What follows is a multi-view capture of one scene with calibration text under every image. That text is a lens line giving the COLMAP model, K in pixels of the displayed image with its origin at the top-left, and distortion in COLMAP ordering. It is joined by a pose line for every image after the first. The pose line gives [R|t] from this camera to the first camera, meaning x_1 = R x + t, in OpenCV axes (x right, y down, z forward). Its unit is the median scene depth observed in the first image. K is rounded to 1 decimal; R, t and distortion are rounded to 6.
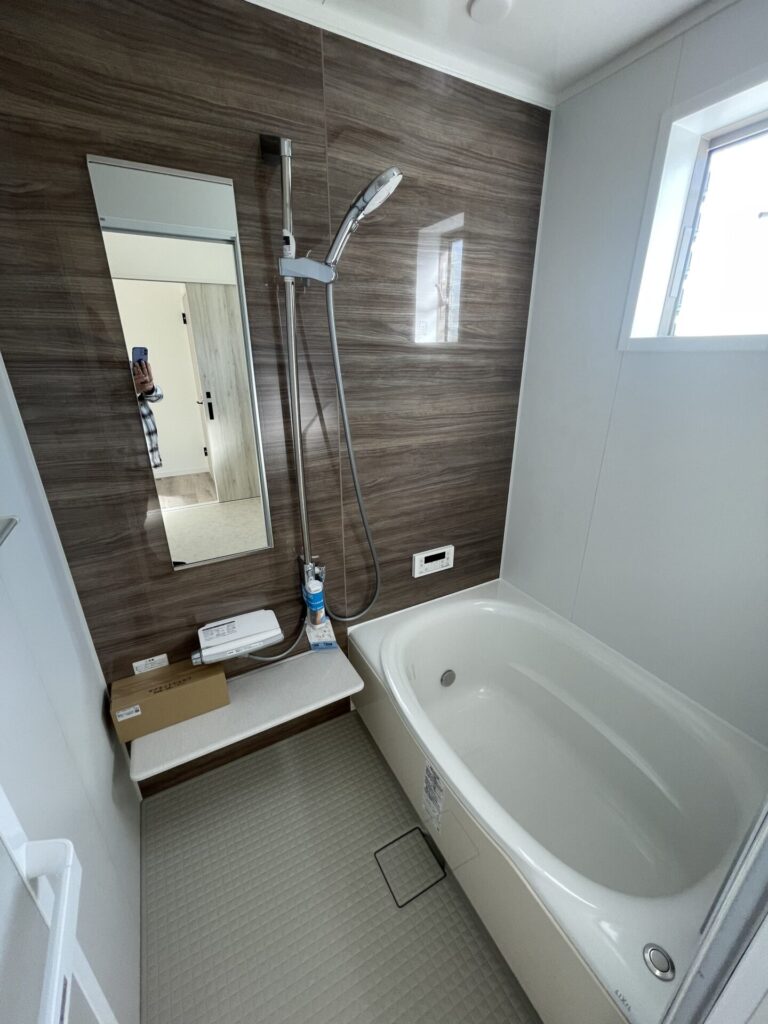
lens RADIAL K [[418.2, 0, 383.4], [0, 418.2, 520.4], [0, 0, 1]] dist [0.001143, -0.000615]
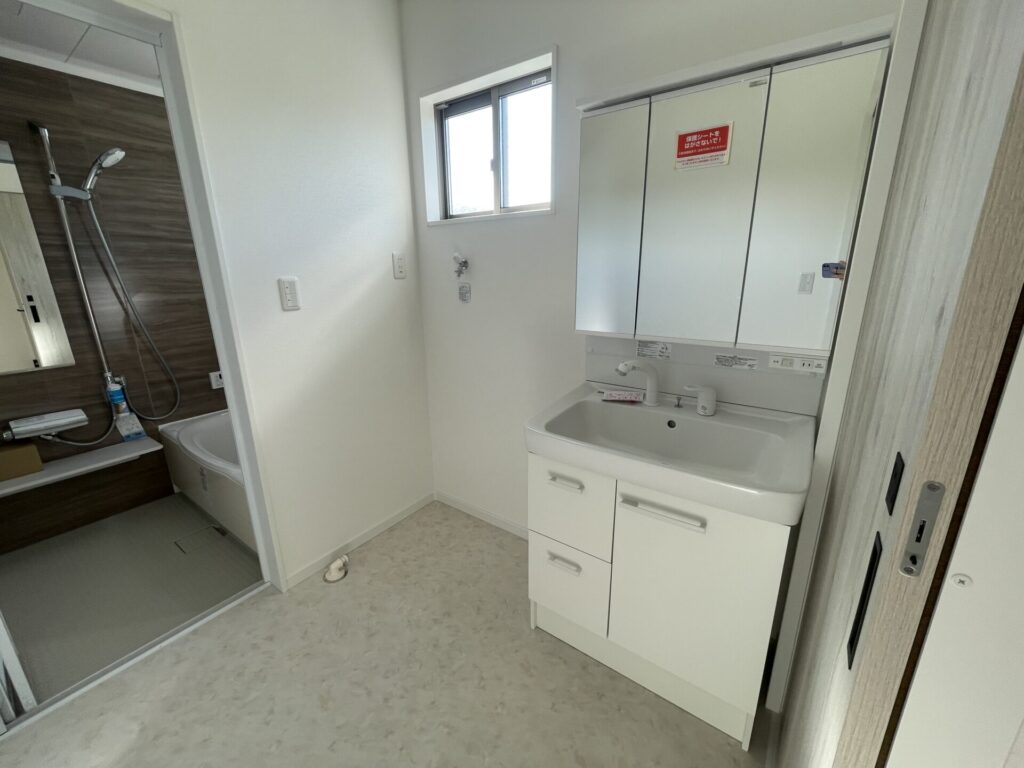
lens RADIAL K [[418.2, 0, 513.2], [0, 418.2, 385.0], [0, 0, 1]] dist [0.001143, -0.000615]
pose [[0.900313, -0.129119, 0.415650, 0.507901], [0.175551, 0.981584, -0.075325, 0.515481], [-0.398270, 0.140784, 0.906400, -0.957825]]
